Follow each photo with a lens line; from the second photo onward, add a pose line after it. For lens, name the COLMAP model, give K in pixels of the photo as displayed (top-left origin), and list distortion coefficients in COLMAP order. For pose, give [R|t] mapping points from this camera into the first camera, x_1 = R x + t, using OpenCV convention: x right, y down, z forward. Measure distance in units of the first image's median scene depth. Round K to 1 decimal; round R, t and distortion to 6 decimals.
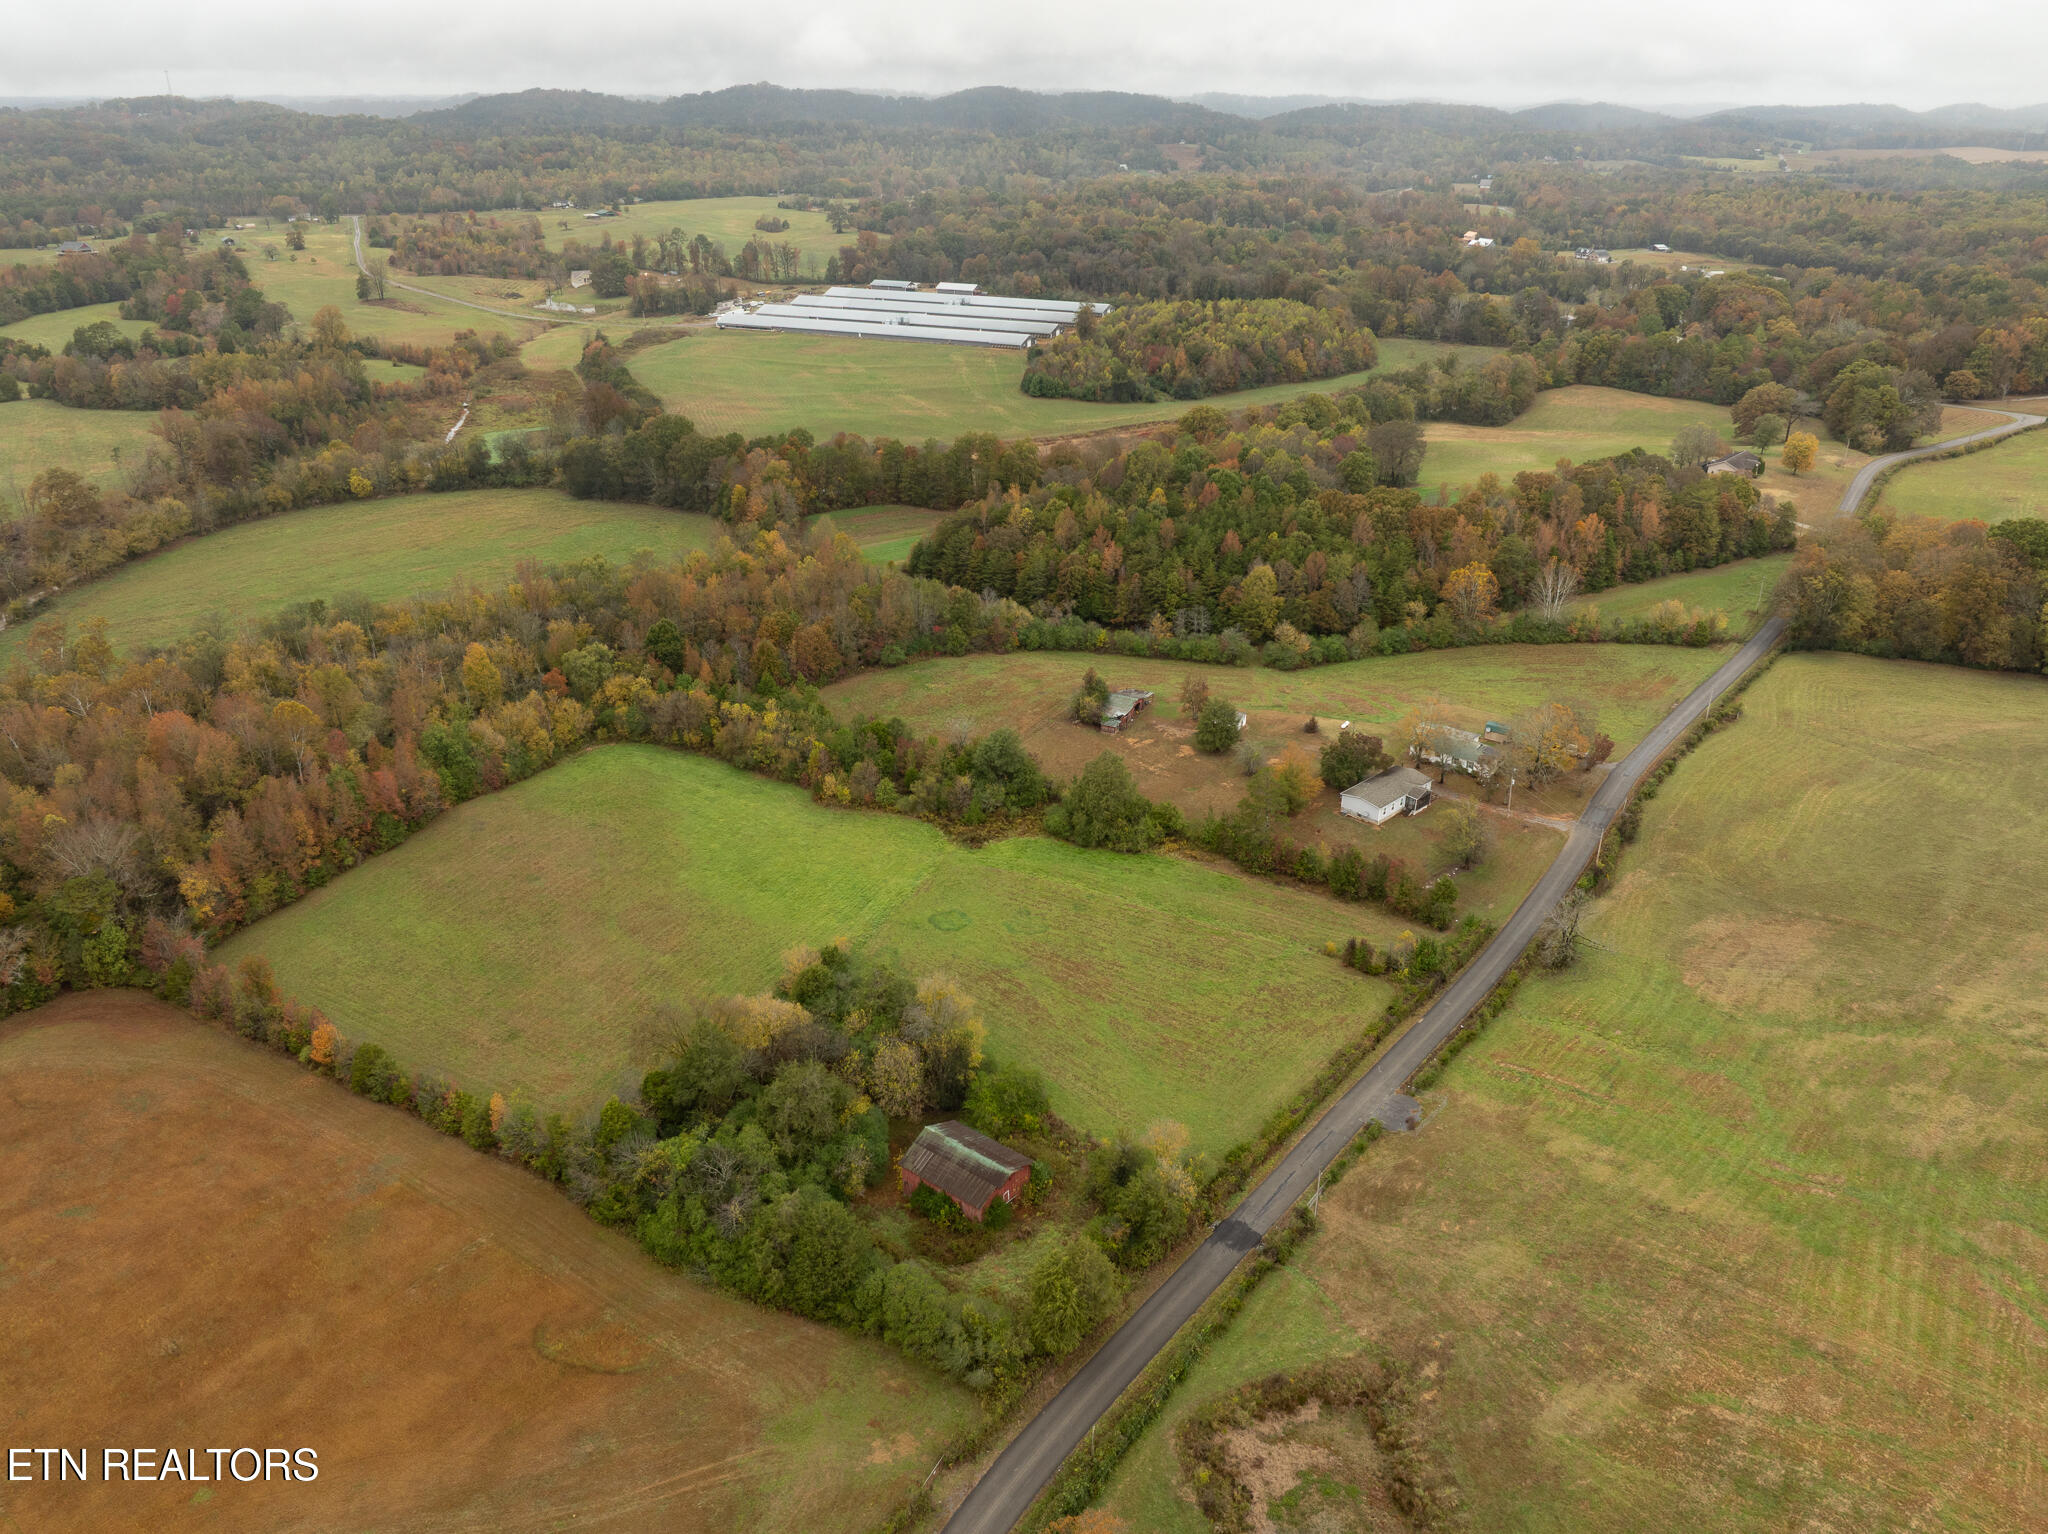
lens RADIAL K [[1440.0, 0, 1038.5], [0, 1440.0, 790.9], [0, 0, 1]] dist [-0.057489, 0.032493]
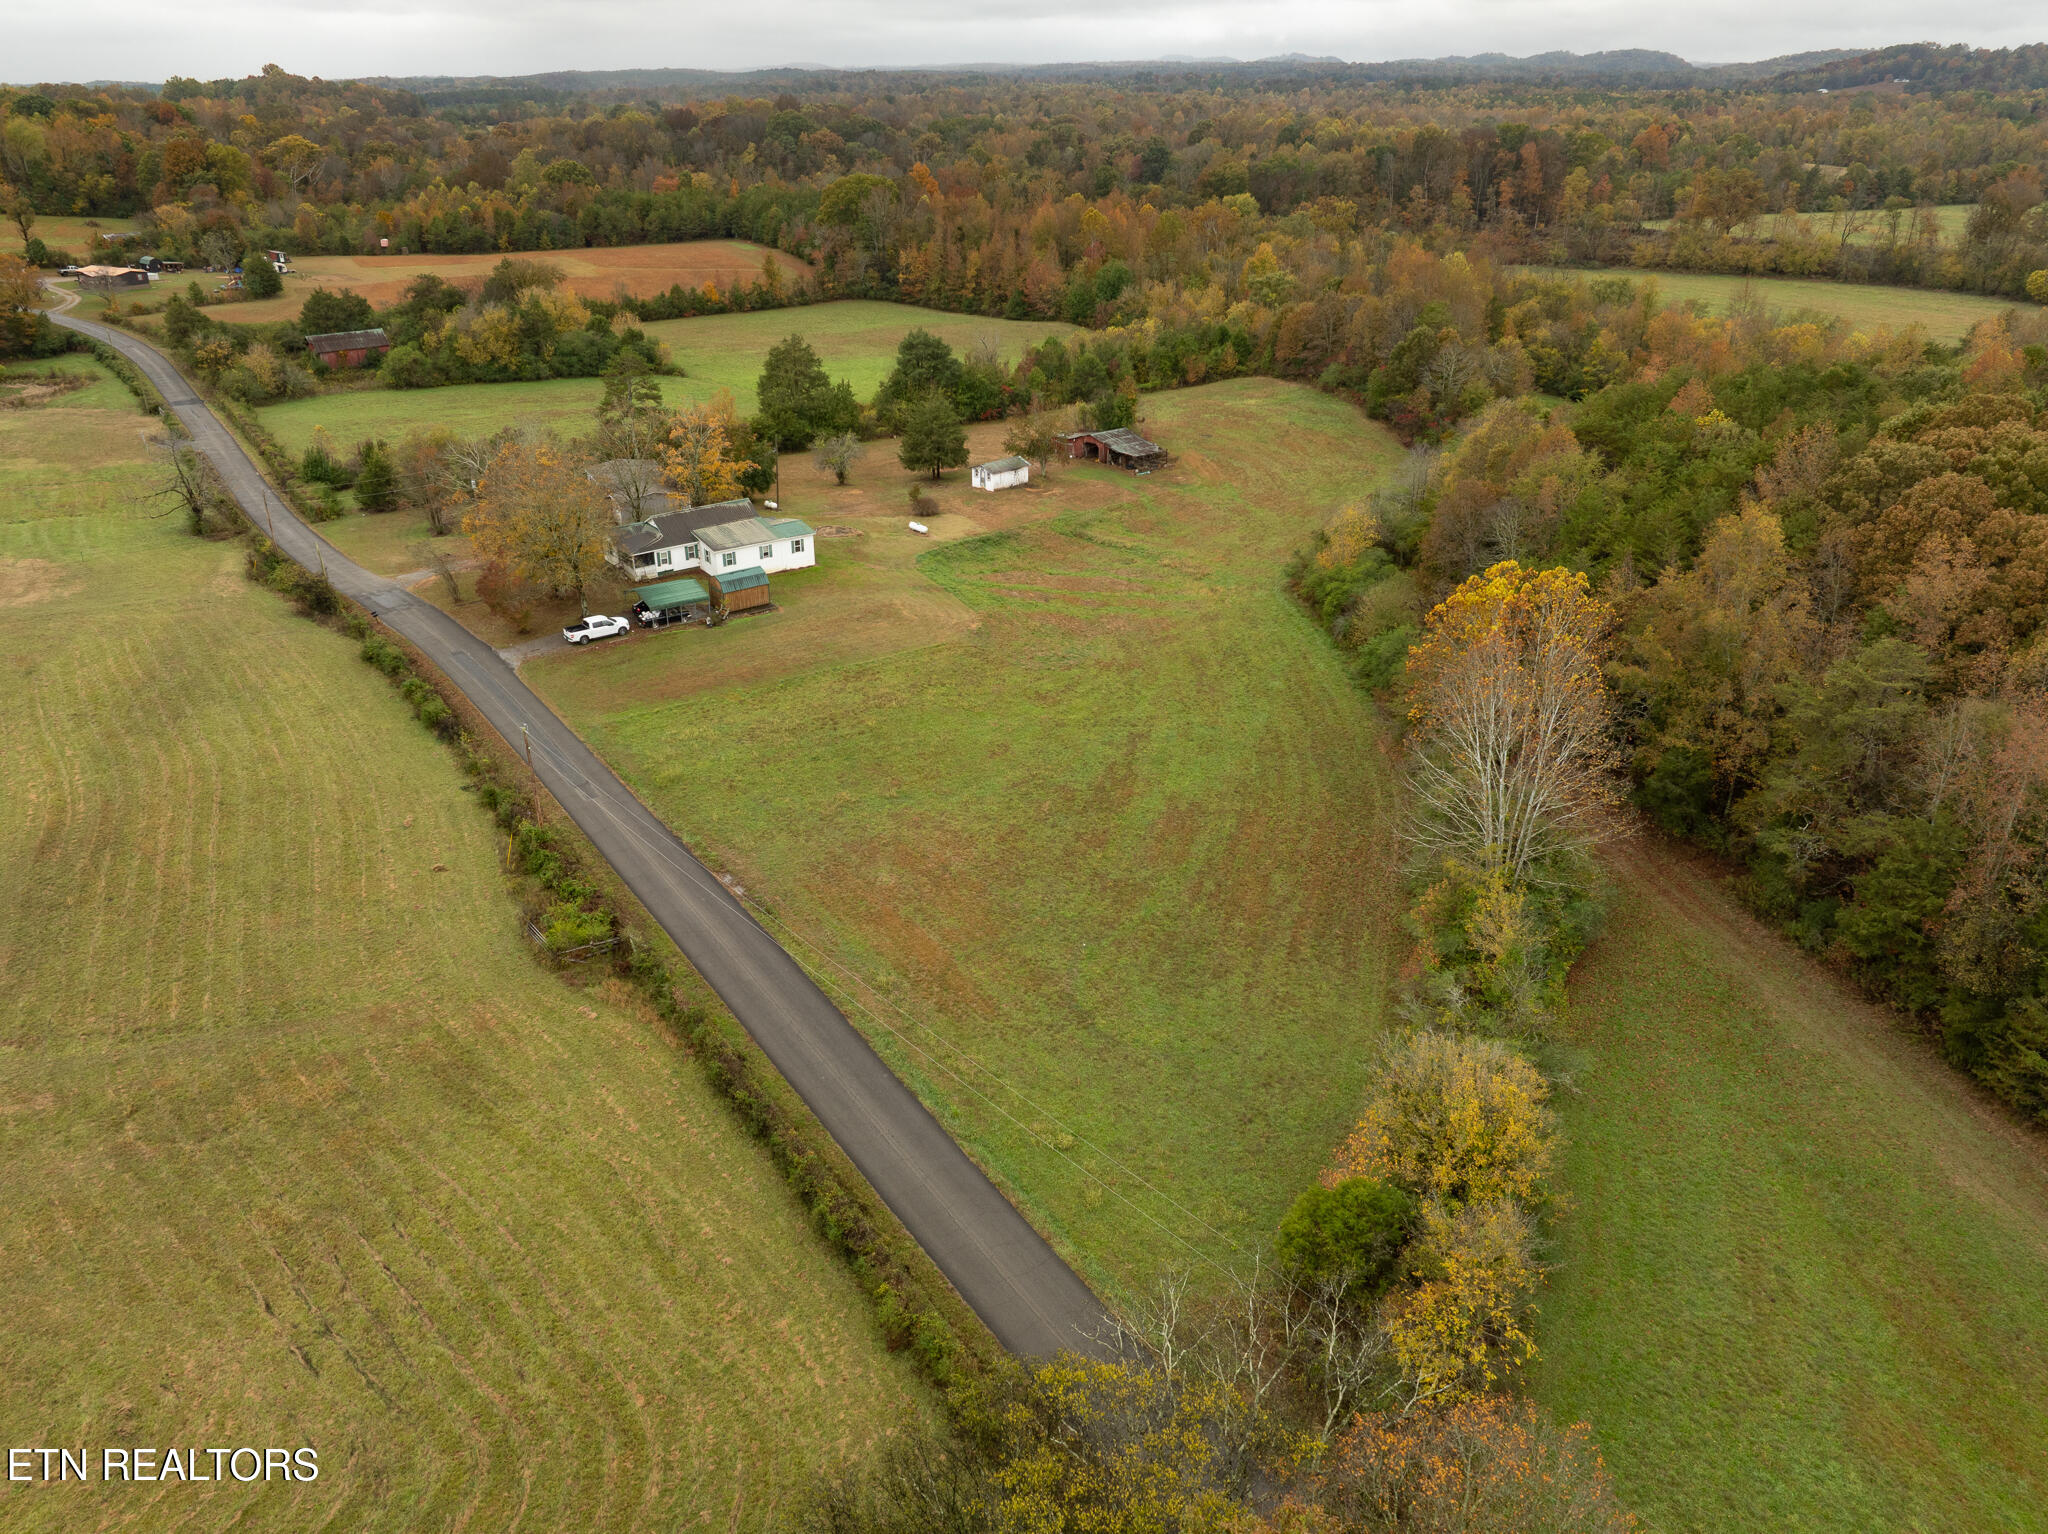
lens RADIAL K [[1425.7, 0, 1024.0], [0, 1425.7, 767.0], [0, 0, 1]] dist [-0.036409, 0.000062]
pose [[-0.284230, 0.420713, -0.861518, 0.795251], [-0.421291, 0.752375, 0.506405, -0.301664], [0.861236, 0.506885, -0.036604, 1.233875]]
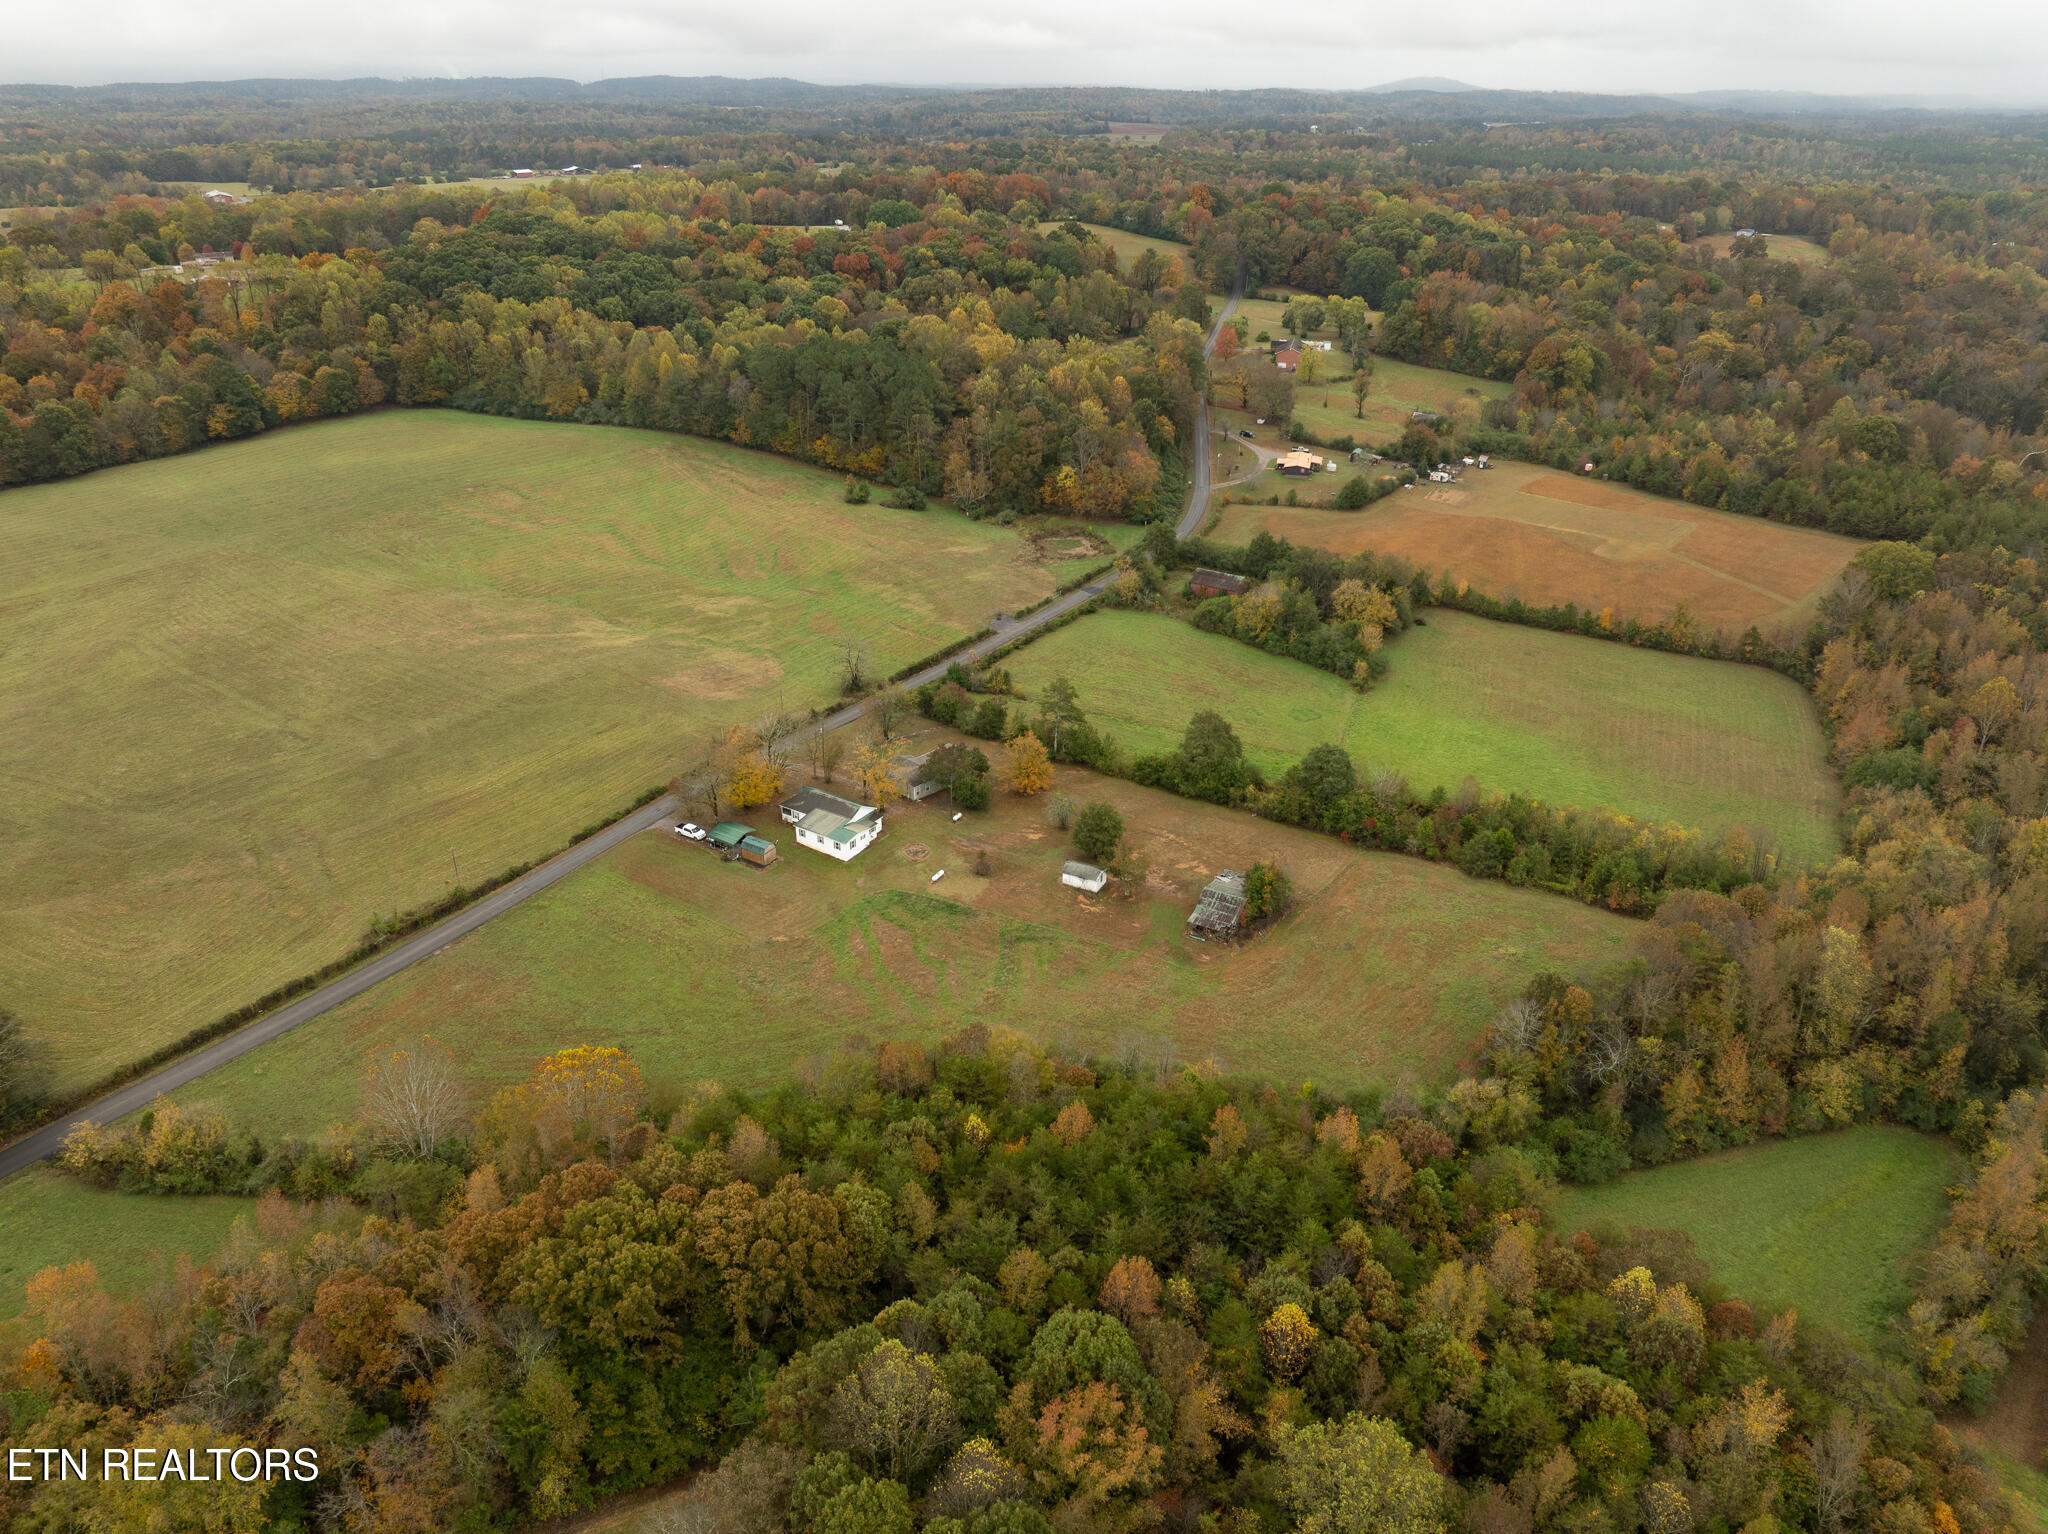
lens RADIAL K [[1429.2, 0, 1060.3], [0, 1429.2, 766.5], [0, 0, 1]] dist [-0.031201, 0.001081]
pose [[-0.996753, 0.024778, -0.076611, 0.229766], [-0.045299, 0.614047, 0.787969, -0.790860], [0.066567, 0.788881, -0.610931, 1.611685]]
